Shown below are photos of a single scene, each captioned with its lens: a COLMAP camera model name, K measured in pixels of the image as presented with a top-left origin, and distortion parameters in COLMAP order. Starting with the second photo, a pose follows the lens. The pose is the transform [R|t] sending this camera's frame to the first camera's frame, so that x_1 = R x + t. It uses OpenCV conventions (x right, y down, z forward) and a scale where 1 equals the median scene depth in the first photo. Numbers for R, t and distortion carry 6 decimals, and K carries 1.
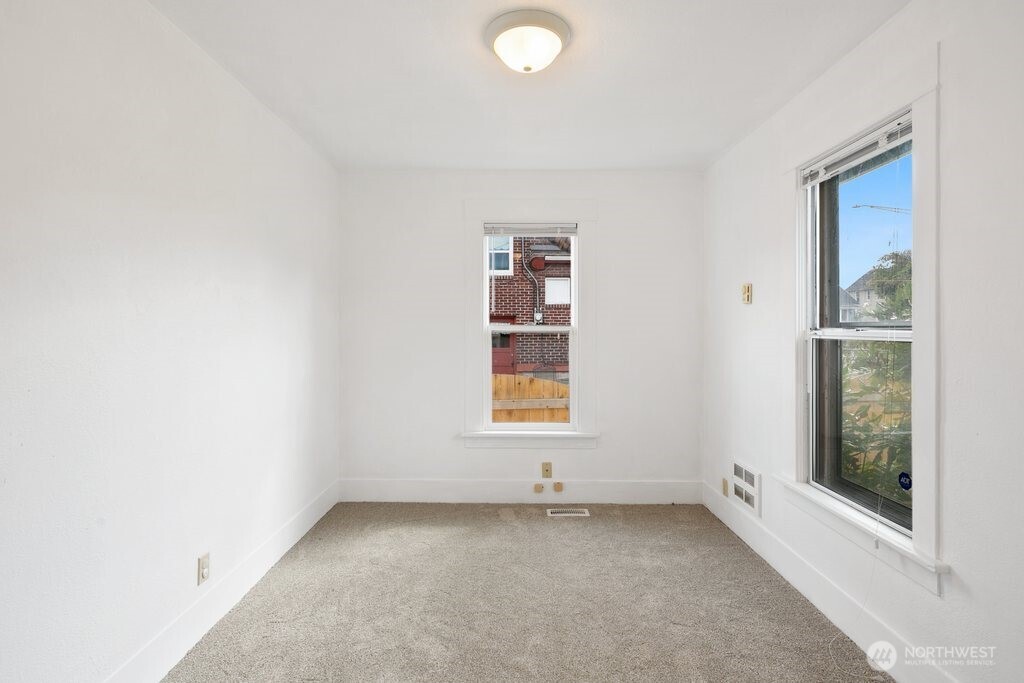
lens RADIAL K [[502.8, 0, 507.8], [0, 502.8, 325.2], [0, 0, 1]] dist [0.005448, -0.004006]
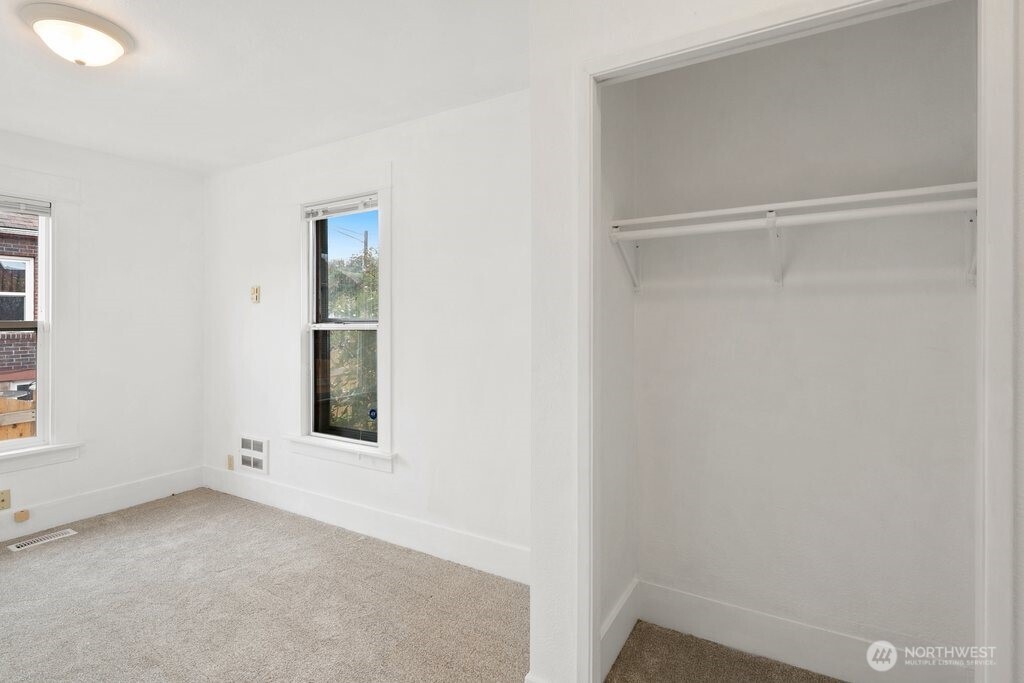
lens RADIAL K [[502.8, 0, 512.6], [0, 502.8, 339.2], [0, 0, 1]] dist [0.005448, -0.004006]
pose [[0.516358, -0.037260, 0.855562, -0.251386], [0.002036, 0.999104, 0.042283, -0.004600], [-0.856370, -0.020091, 0.515971, -0.160283]]
